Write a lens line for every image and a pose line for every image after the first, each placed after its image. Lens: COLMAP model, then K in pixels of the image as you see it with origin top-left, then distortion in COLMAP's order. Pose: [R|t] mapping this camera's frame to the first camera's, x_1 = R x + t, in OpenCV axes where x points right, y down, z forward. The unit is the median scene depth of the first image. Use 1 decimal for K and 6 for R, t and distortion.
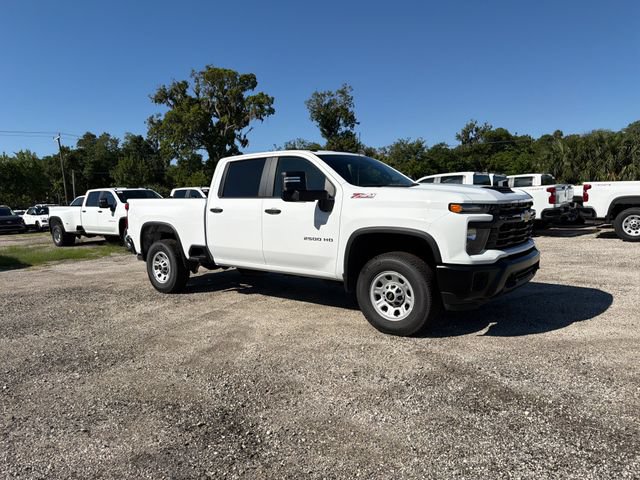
lens RADIAL K [[452.5, 0, 314.2], [0, 452.5, 239.0], [0, 0, 1]] dist [0.056040, -0.070859]
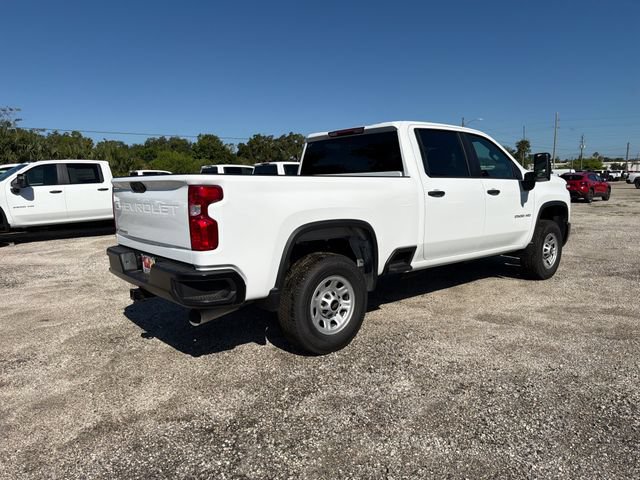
lens RADIAL K [[452.5, 0, 317.0], [0, 452.5, 249.5], [0, 0, 1]] dist [0.056040, -0.070859]
pose [[0.182978, -0.115351, 0.976326, -0.843099], [0.098326, 0.990261, 0.098569, -0.055224], [-0.978188, 0.077962, 0.192537, 0.905717]]
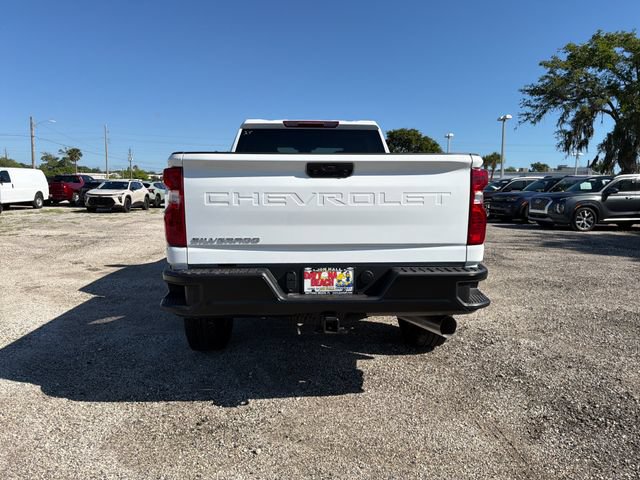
lens RADIAL K [[452.5, 0, 316.7], [0, 452.5, 243.7], [0, 0, 1]] dist [0.056040, -0.070859]
pose [[-0.676908, -0.059042, 0.733696, -0.630341], [0.084772, 0.983892, 0.157386, -0.092735], [-0.731169, 0.168733, -0.660999, 1.437232]]
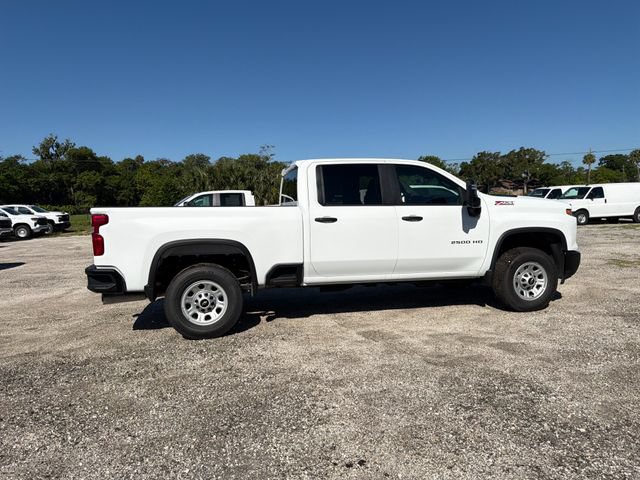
lens RADIAL K [[452.5, 0, 315.9], [0, 452.5, 247.0], [0, 0, 1]] dist [0.056040, -0.070859]
pose [[0.627755, -0.052279, 0.776653, -0.767454], [0.075446, 0.997131, 0.006138, -0.015484], [-0.774746, 0.054742, 0.629898, 0.411945]]
